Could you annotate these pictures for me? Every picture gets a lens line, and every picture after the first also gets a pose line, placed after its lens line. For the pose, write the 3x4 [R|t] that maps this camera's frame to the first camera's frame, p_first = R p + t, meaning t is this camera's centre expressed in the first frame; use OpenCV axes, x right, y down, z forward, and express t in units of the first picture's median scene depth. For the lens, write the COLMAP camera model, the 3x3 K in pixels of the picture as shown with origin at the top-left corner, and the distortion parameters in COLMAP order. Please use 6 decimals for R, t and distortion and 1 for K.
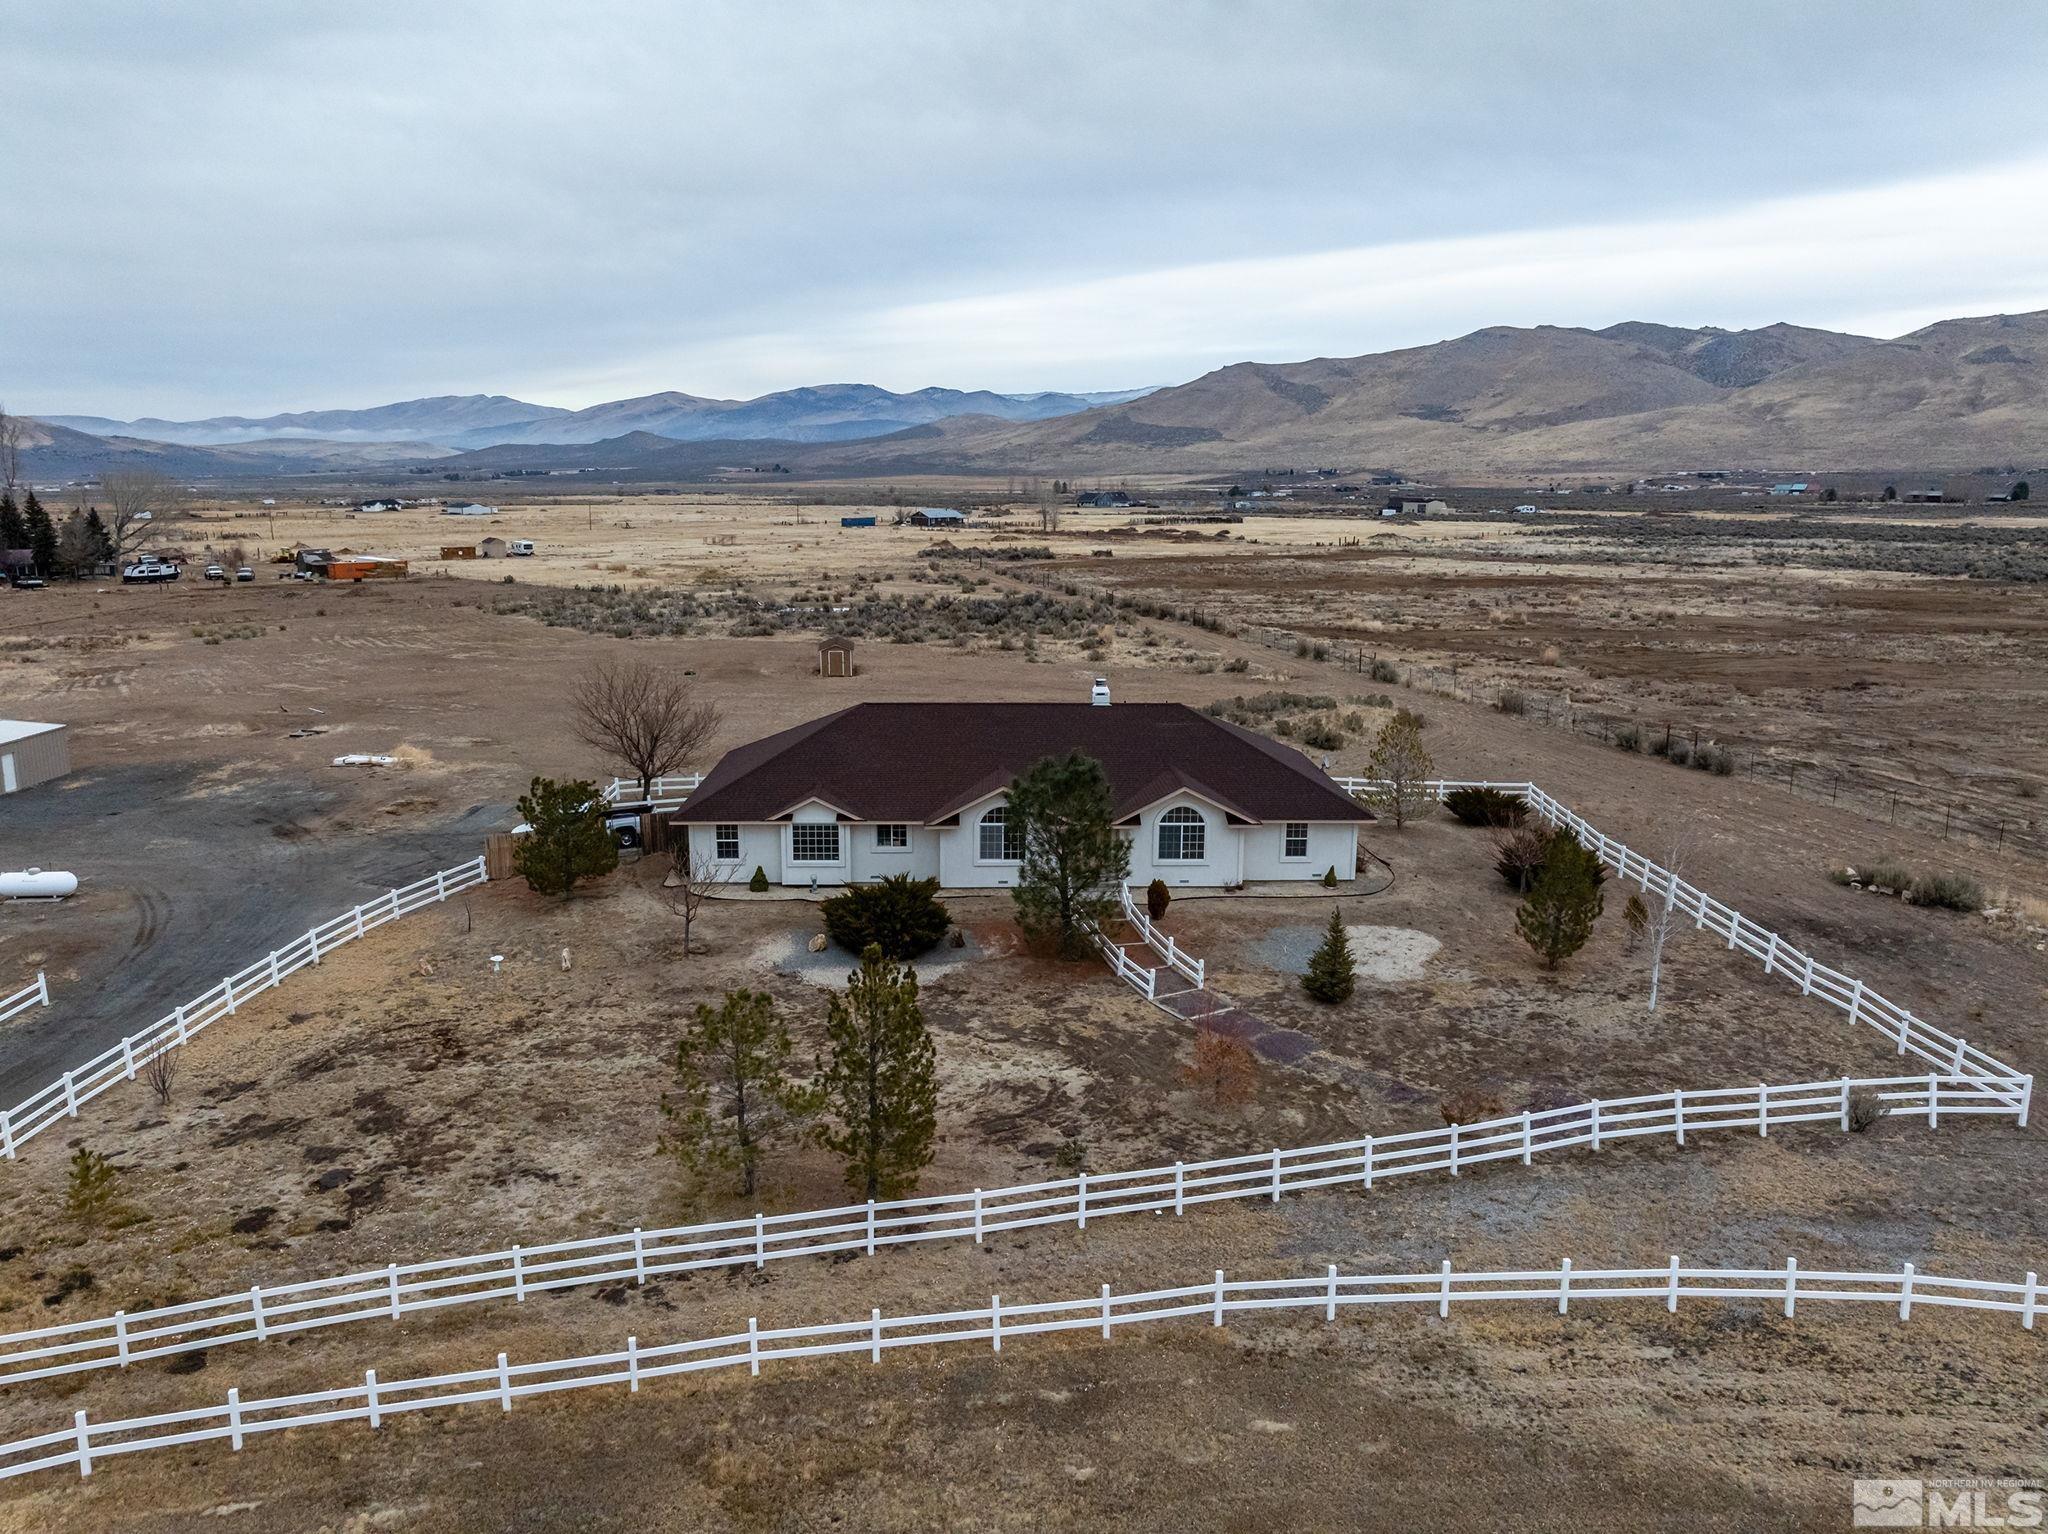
lens RADIAL K [[1431.6, 0, 1024.0], [0, 1431.6, 767.0], [0, 0, 1]] dist [-0.010706, 0.001286]
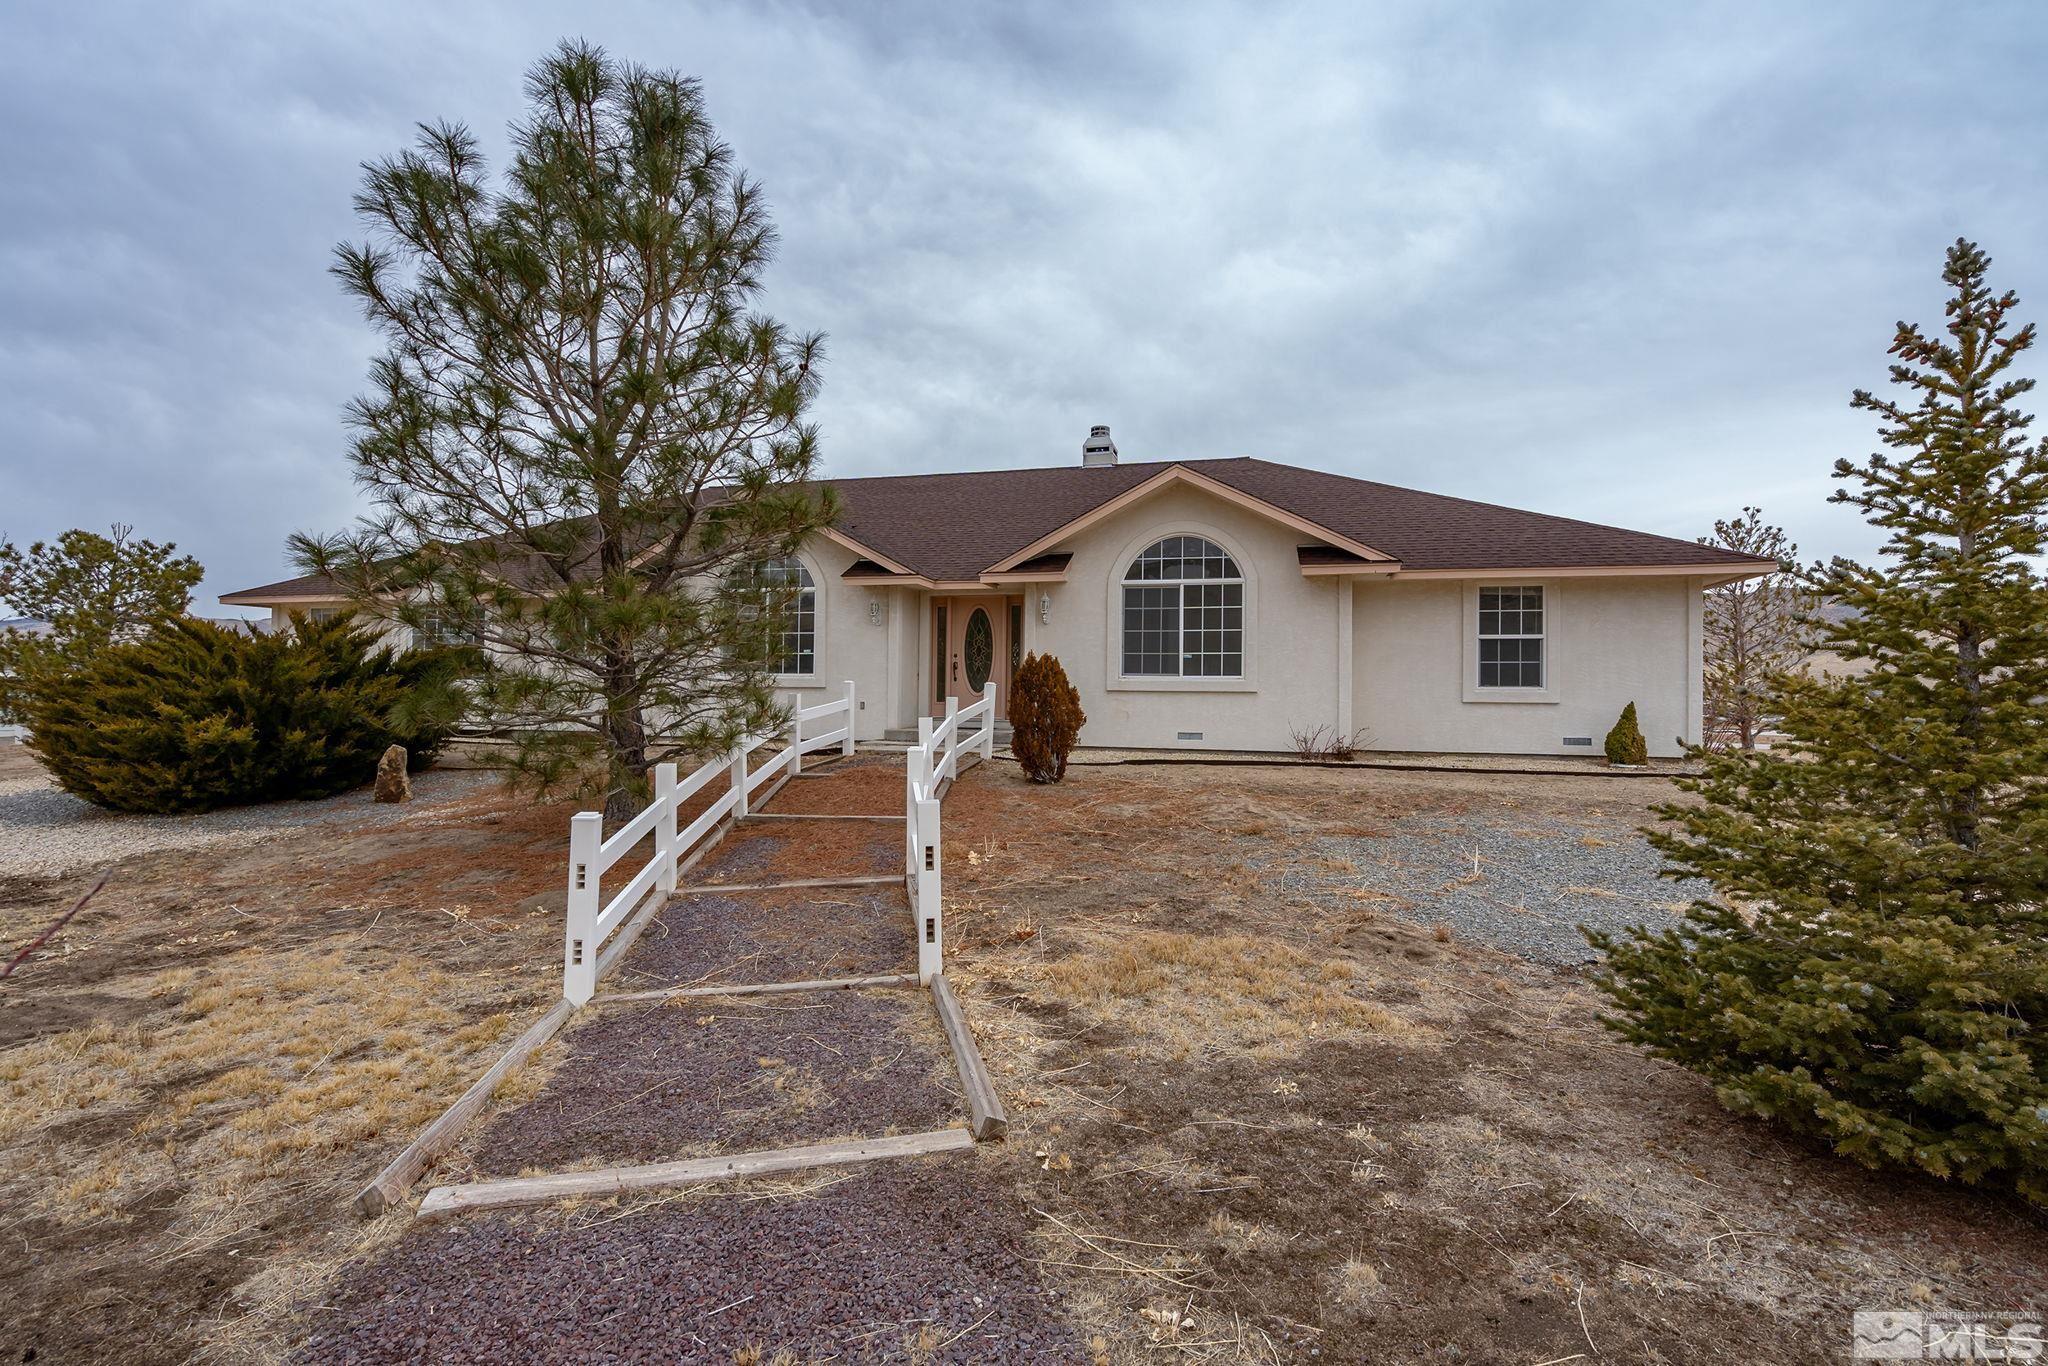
lens RADIAL K [[955.1, 0, 1024.0], [0, 955.1, 683.0], [0, 0, 1]] dist [0.003029, 0.000033]
pose [[0.962004, 0.002773, -0.273020, 0.139499], [-0.059008, 0.978428, -0.197981, 0.119673], [0.266582, 0.206569, 0.941416, 0.750246]]
